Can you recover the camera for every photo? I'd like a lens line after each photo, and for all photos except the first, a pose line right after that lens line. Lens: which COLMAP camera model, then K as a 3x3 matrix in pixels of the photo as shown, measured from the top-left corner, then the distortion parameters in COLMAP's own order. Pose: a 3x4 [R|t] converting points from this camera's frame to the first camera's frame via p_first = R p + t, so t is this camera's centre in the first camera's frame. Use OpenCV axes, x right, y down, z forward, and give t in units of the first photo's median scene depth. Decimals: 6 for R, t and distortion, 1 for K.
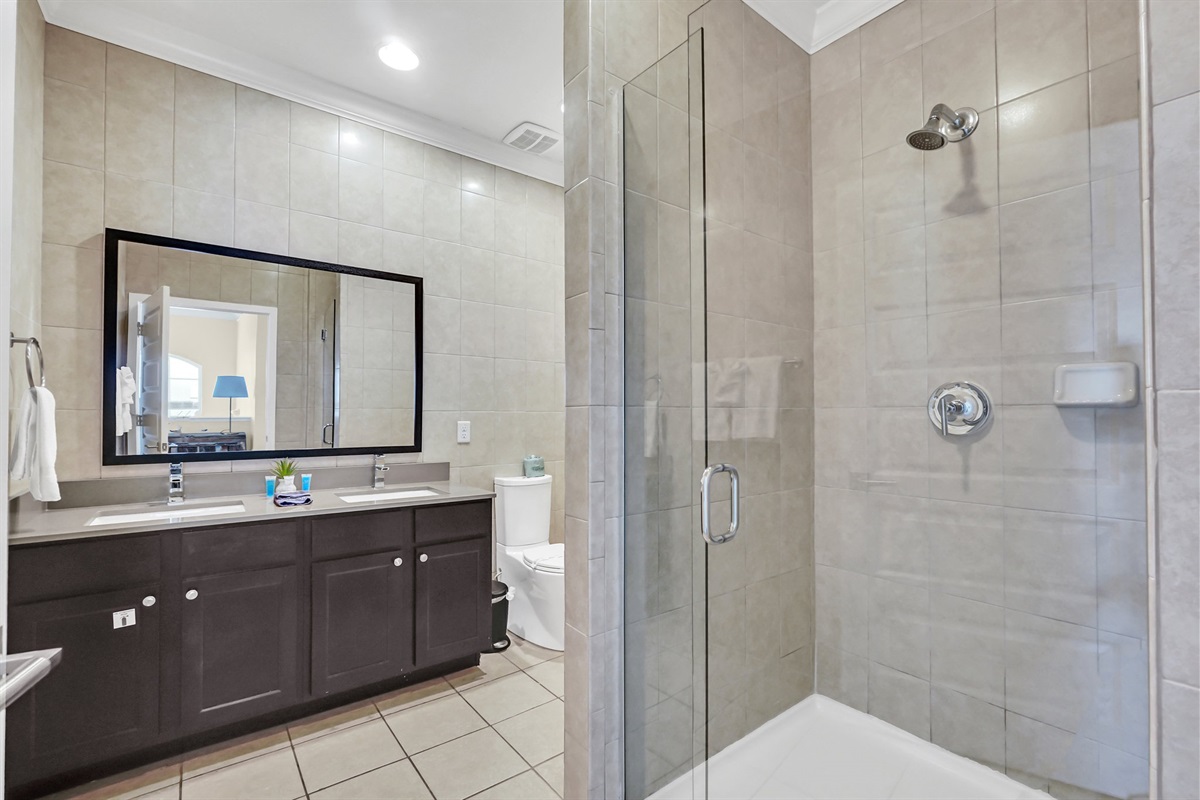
lens RADIAL K [[525.5, 0, 600.4], [0, 525.5, 417.2], [0, 0, 1]] dist [-0.010980, 0.008051]
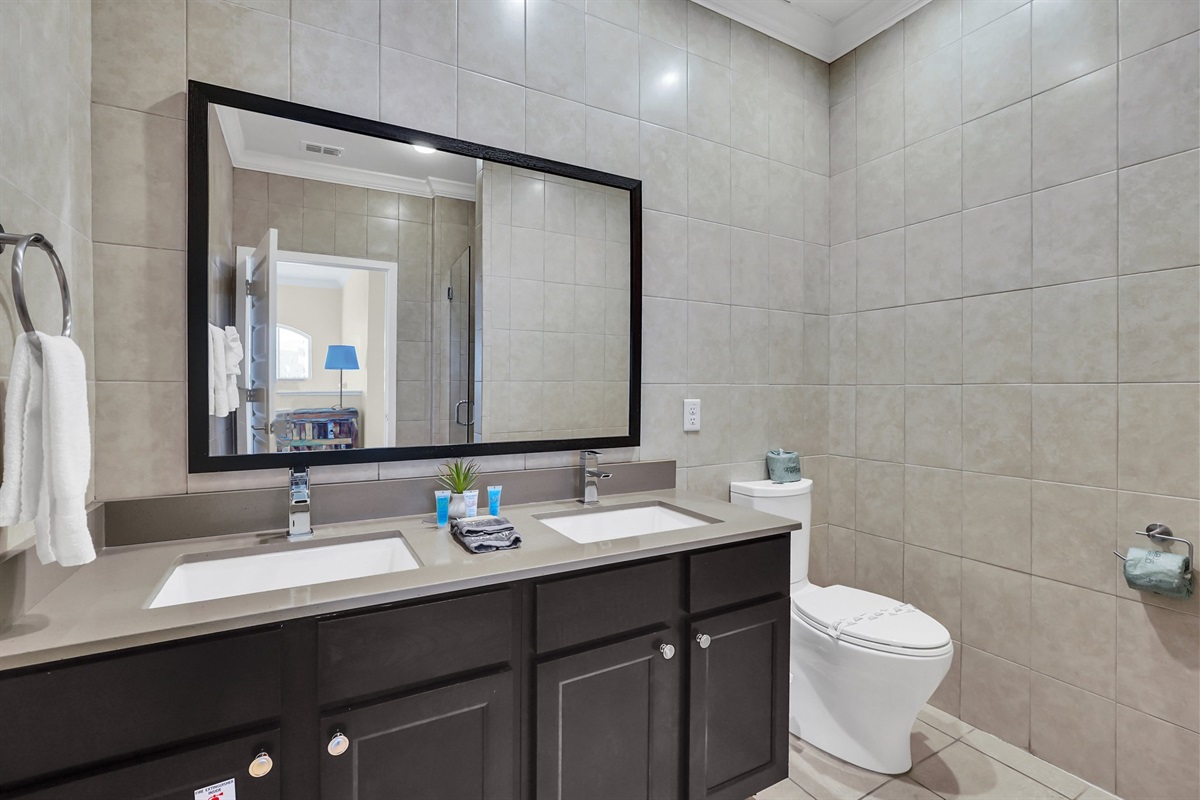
lens RADIAL K [[510.9, 0, 613.5], [0, 510.9, 399.8], [0, 0, 1]] dist [-0.009352, 0.005879]
pose [[0.994465, 0.003458, -0.105011, -0.305691], [-0.001555, 0.999833, 0.018200, -0.003309], [0.105056, -0.017936, 0.994305, 0.357482]]
